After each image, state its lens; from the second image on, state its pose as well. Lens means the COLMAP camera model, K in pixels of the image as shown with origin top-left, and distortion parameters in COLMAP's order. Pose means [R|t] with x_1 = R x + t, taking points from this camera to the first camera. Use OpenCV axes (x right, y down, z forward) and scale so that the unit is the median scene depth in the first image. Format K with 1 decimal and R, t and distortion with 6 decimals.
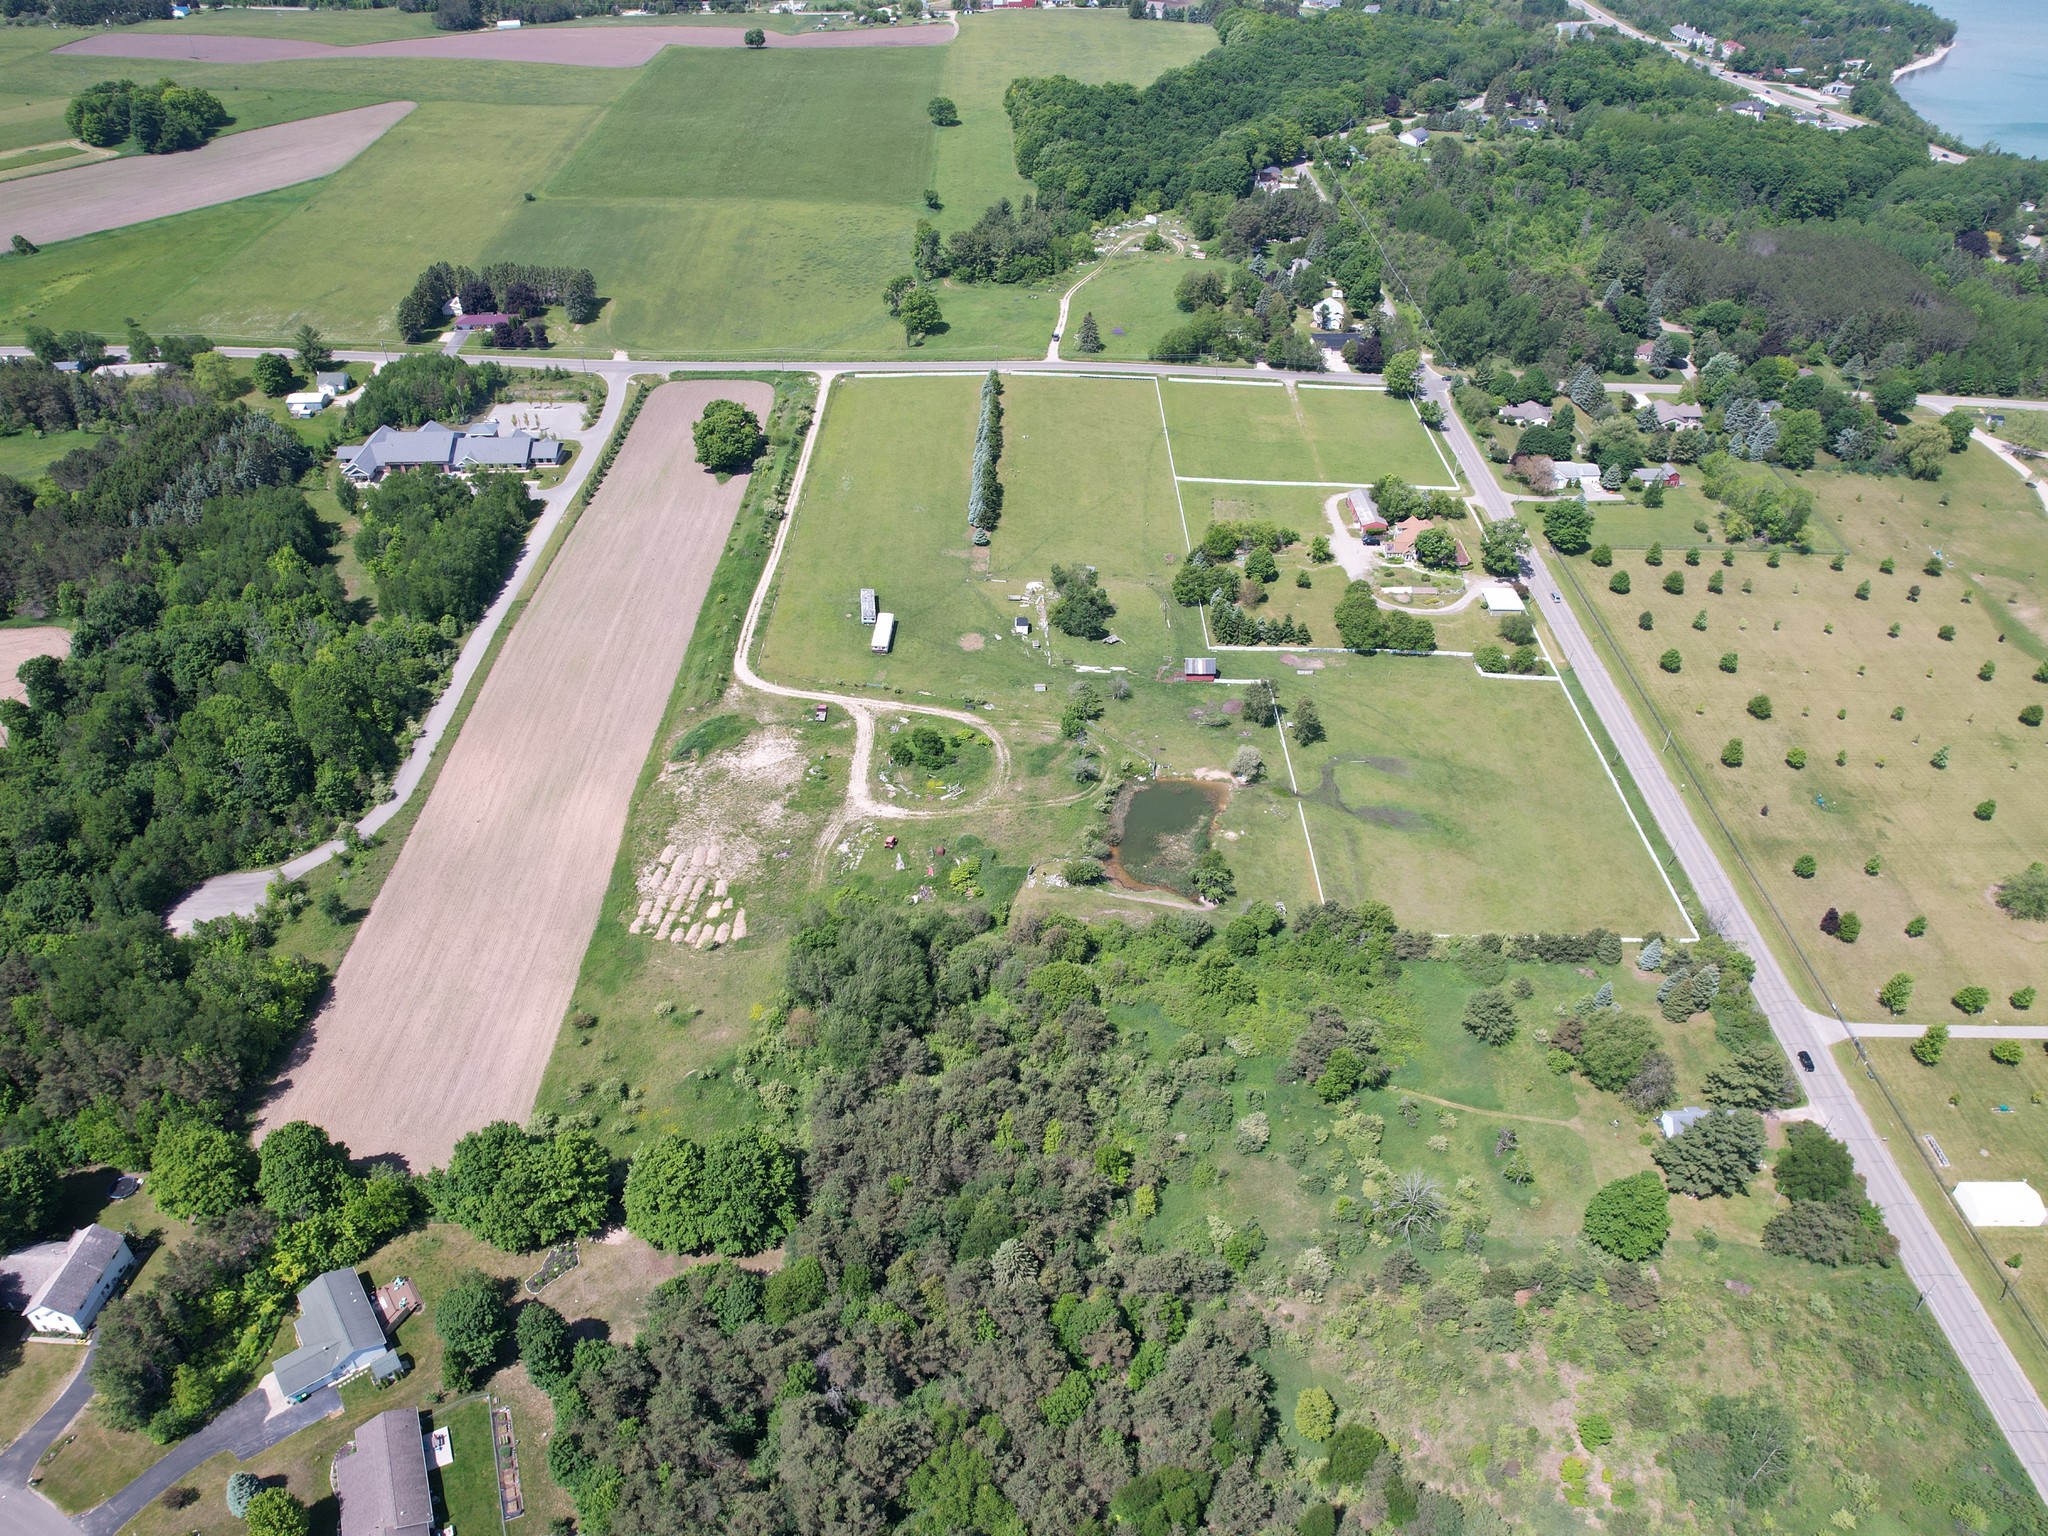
lens RADIAL K [[1469.4, 0, 1037.2], [0, 1469.4, 780.6], [0, 0, 1]] dist [-0.069934, 0.057130]
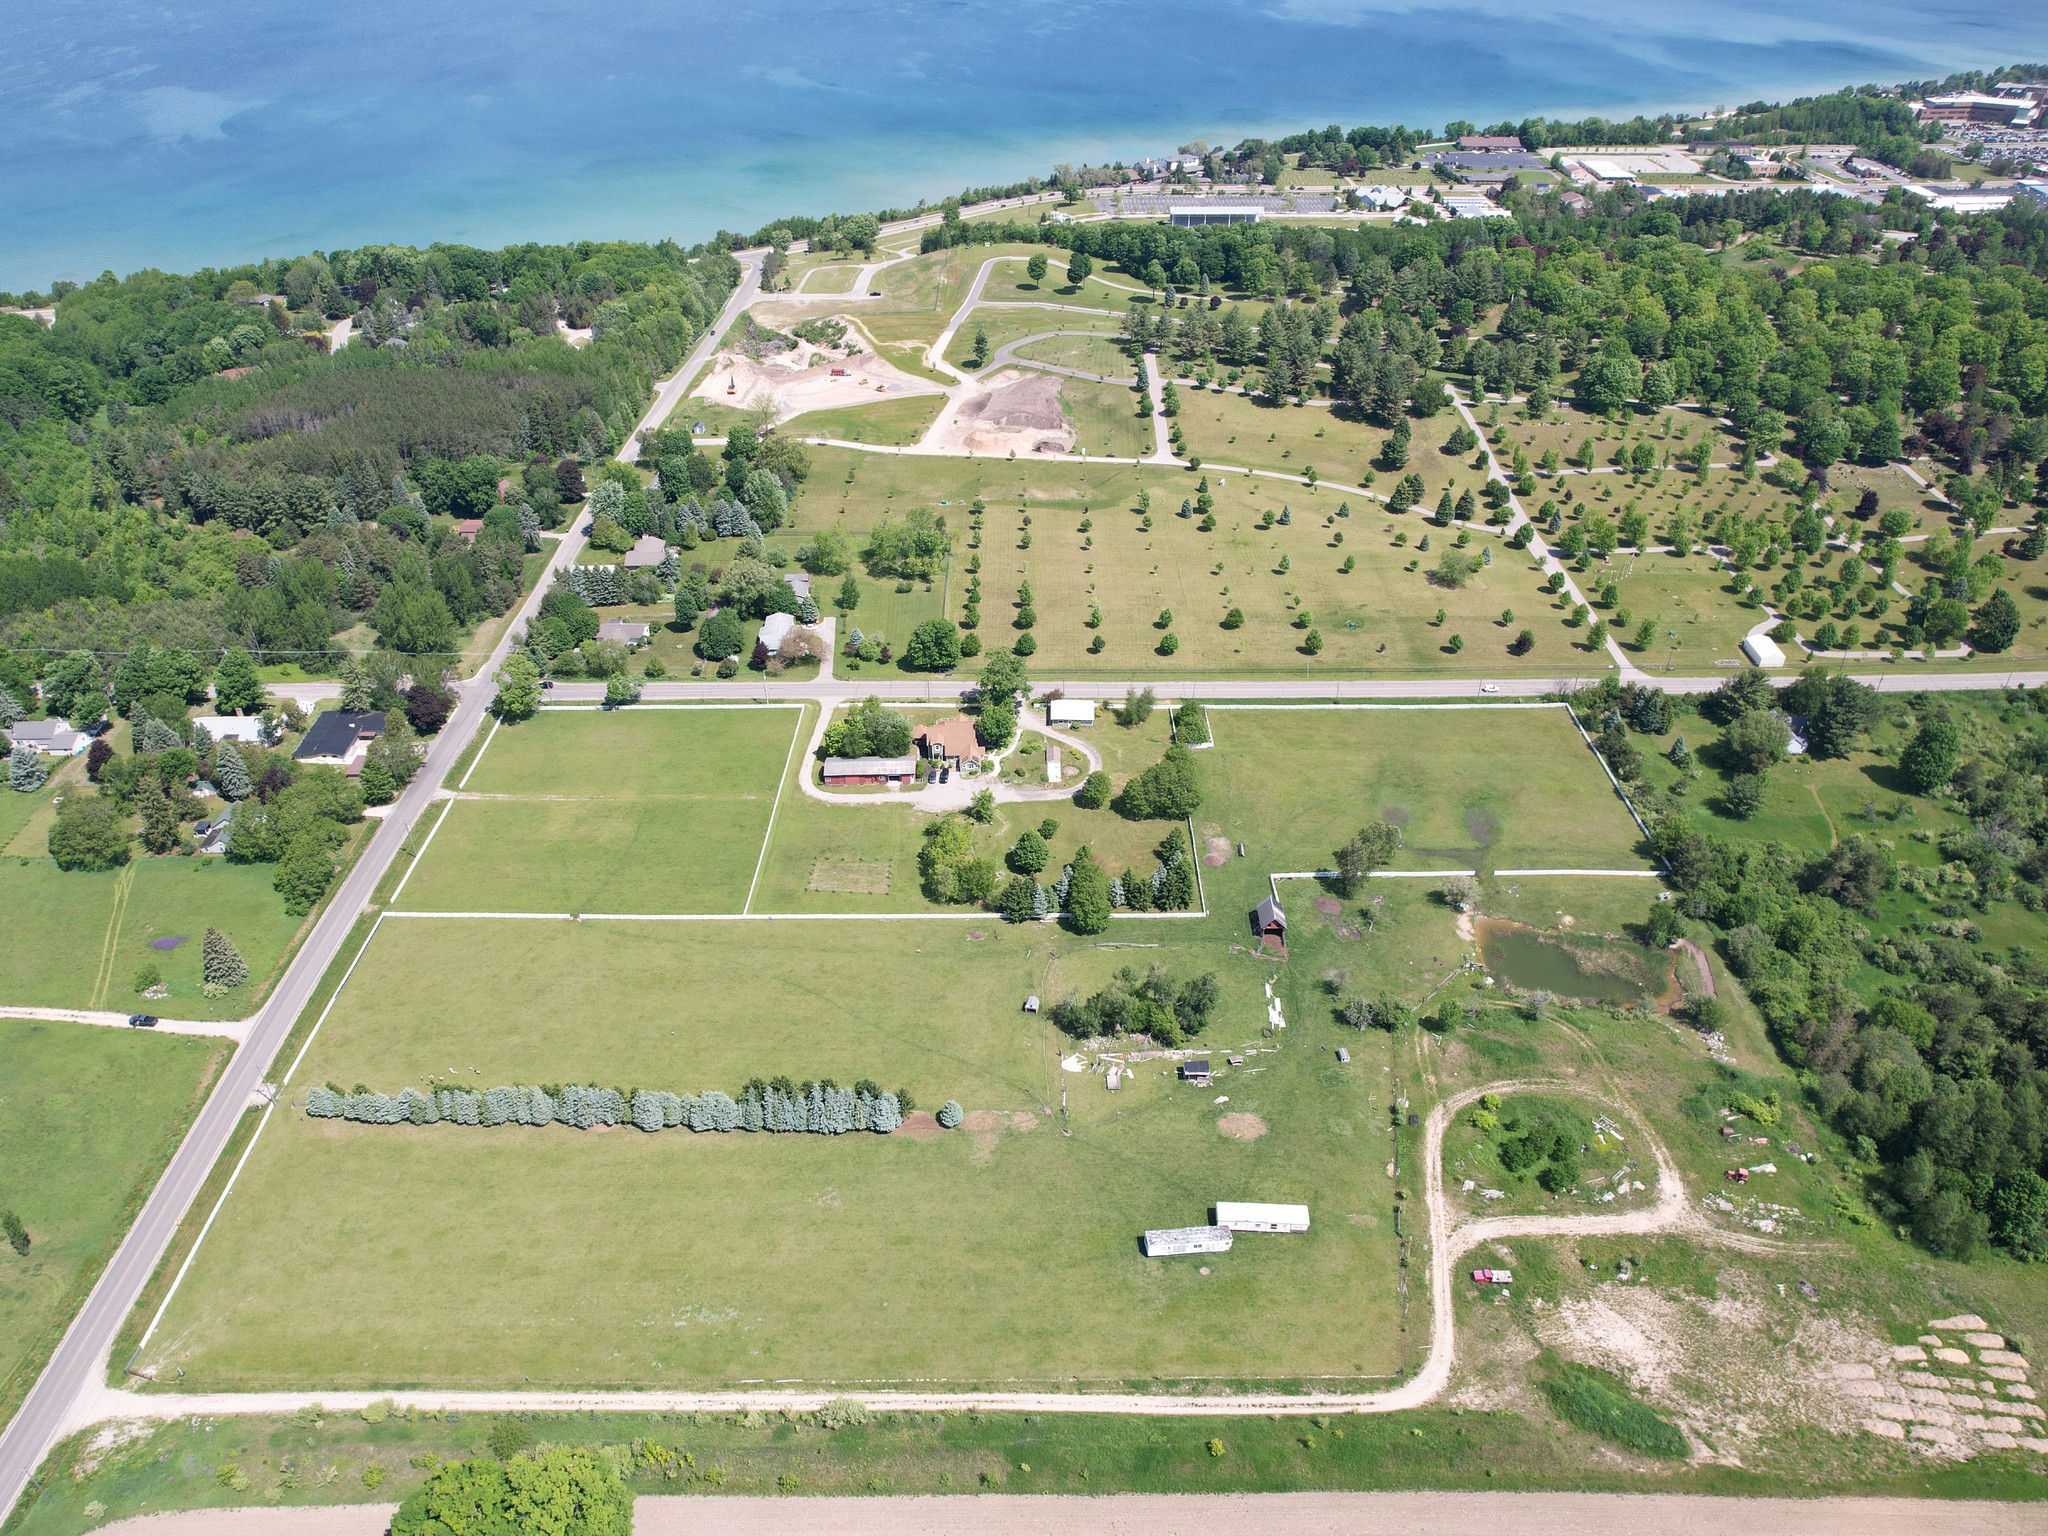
lens RADIAL K [[1469.4, 0, 1008.6], [0, 1469.4, 784.3], [0, 0, 1]] dist [-0.069934, 0.057130]
pose [[0.013629, -0.576369, 0.817076, -0.400617], [0.613007, 0.650394, 0.448565, -0.446481], [-0.789960, 0.494759, 0.362182, 0.578355]]
